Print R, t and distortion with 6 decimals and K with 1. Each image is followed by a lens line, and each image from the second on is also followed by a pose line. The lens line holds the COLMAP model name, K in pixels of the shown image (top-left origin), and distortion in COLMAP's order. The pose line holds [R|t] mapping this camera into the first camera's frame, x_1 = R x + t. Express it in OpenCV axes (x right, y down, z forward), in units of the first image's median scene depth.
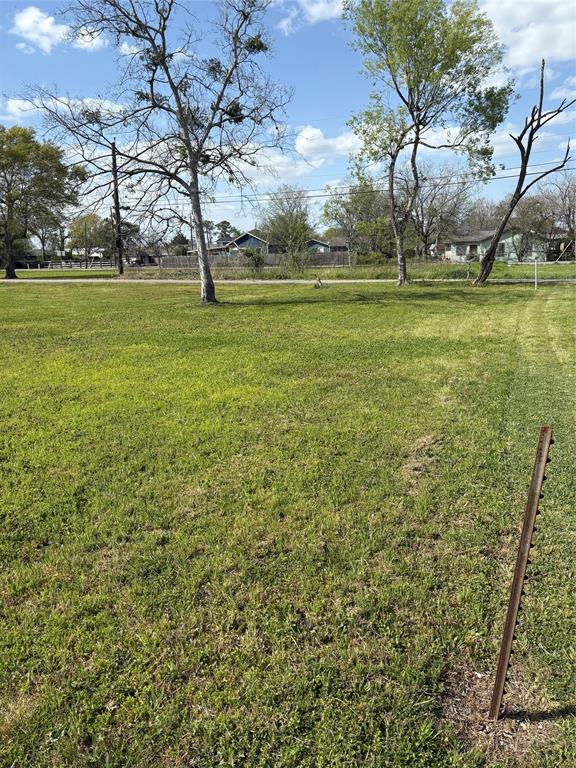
lens RADIAL K [[584.5, 0, 282.6], [0, 584.5, 382.5], [0, 0, 1]] dist [0.031946, -0.041982]
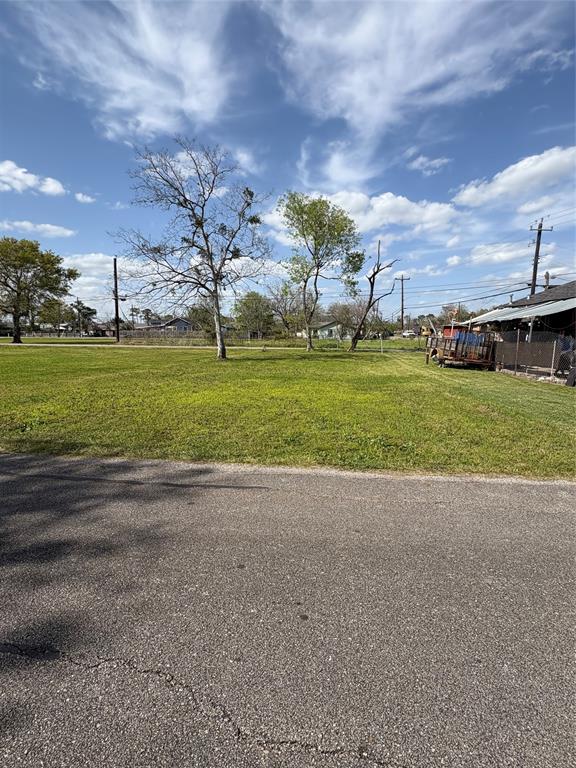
lens RADIAL K [[368.8, 0, 288.6], [0, 368.8, 378.1], [0, 0, 1]] dist [-0.013650, -0.001194]
pose [[0.958946, -0.004632, 0.283552, -0.200185], [0.031019, 0.995580, -0.088642, 0.016015], [-0.281889, 0.093799, 0.954851, -0.057490]]
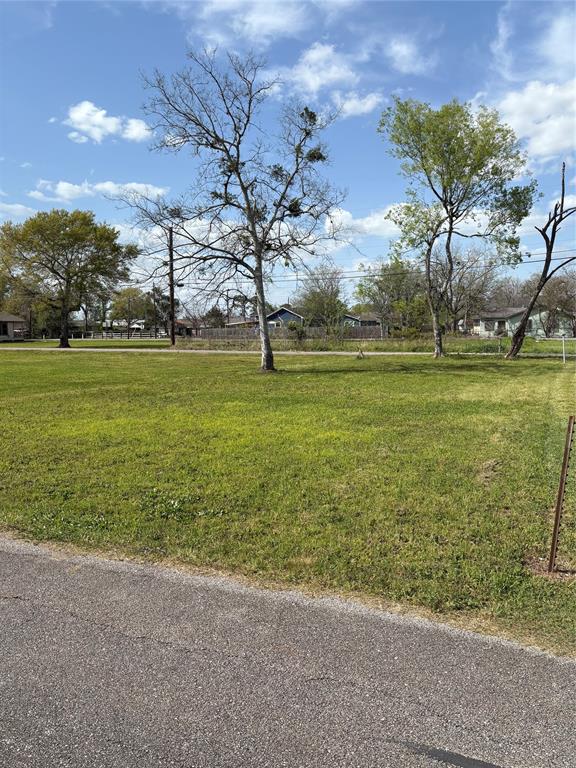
lens RADIAL K [[584.5, 0, 291.6], [0, 584.5, 379.7], [0, 0, 1]] dist [0.031946, -0.041982]
pose [[0.999400, 0.014224, -0.031594, -0.036928], [-0.018075, 0.991973, -0.125152, 0.016259], [0.029560, 0.125648, 0.991634, -0.085828]]
